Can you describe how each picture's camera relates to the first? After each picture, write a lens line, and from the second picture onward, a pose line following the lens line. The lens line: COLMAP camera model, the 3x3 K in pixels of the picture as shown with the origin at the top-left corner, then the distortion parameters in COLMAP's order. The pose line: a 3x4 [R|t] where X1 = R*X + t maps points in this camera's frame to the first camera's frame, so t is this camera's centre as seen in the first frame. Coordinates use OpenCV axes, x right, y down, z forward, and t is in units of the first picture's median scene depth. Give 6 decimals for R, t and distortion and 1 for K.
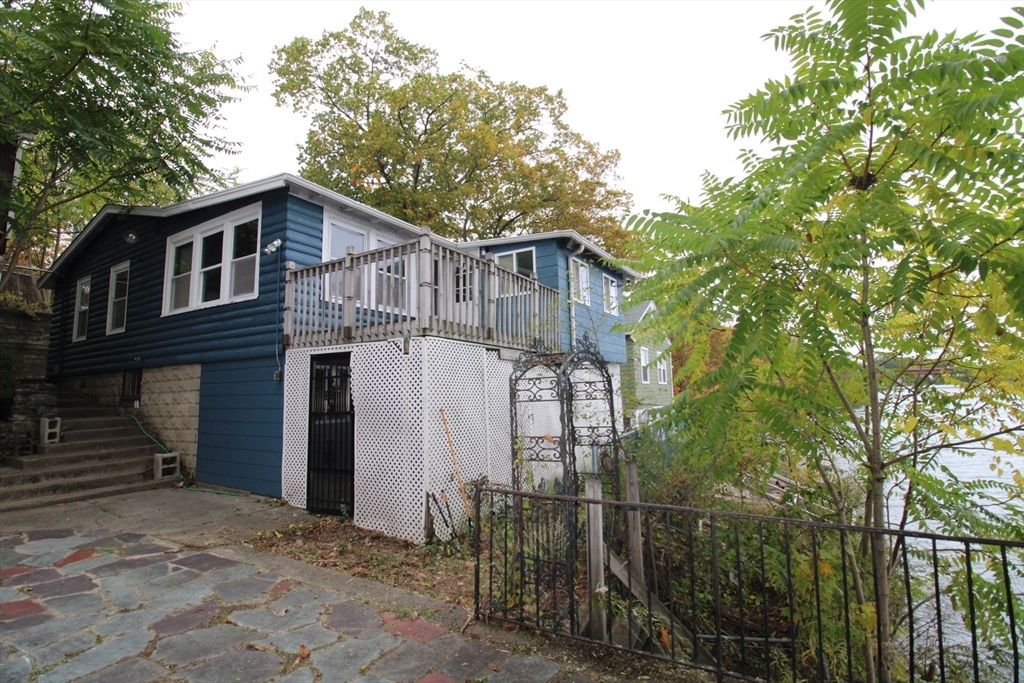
lens RADIAL K [[463.5, 0, 512.4], [0, 463.5, 335.6], [0, 0, 1]] dist [-0.014174, -0.008301]
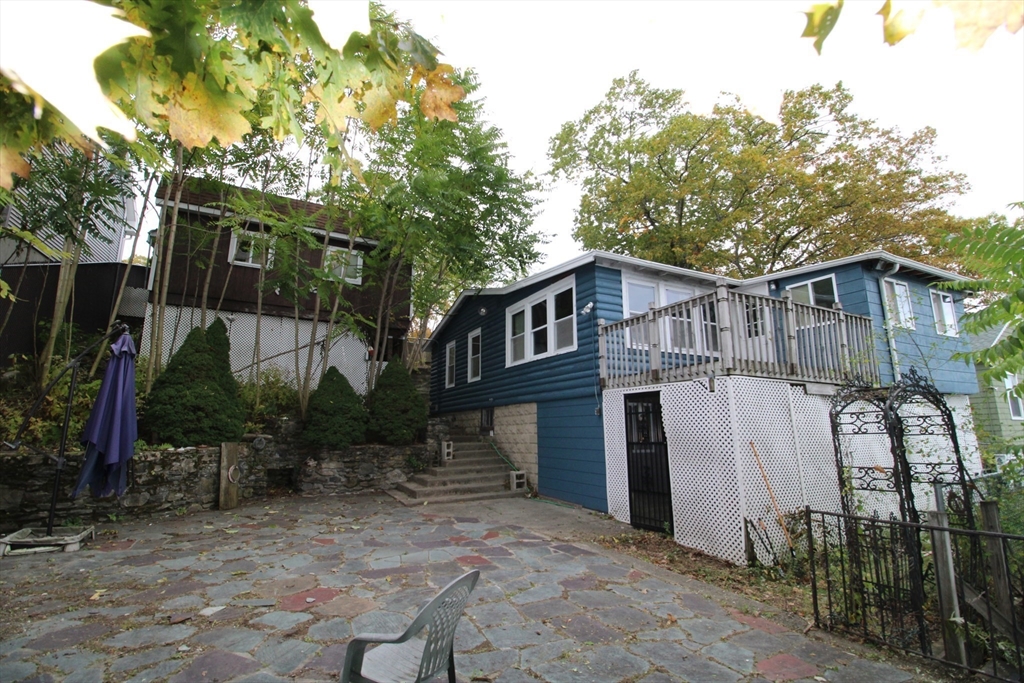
lens RADIAL K [[463.5, 0, 512.4], [0, 463.5, 335.6], [0, 0, 1]] dist [-0.014174, -0.008301]
pose [[0.843924, -0.088253, -0.529155, -0.026749], [0.047788, 0.994822, -0.089702, -0.015593], [0.534331, 0.050414, 0.843771, -0.183344]]
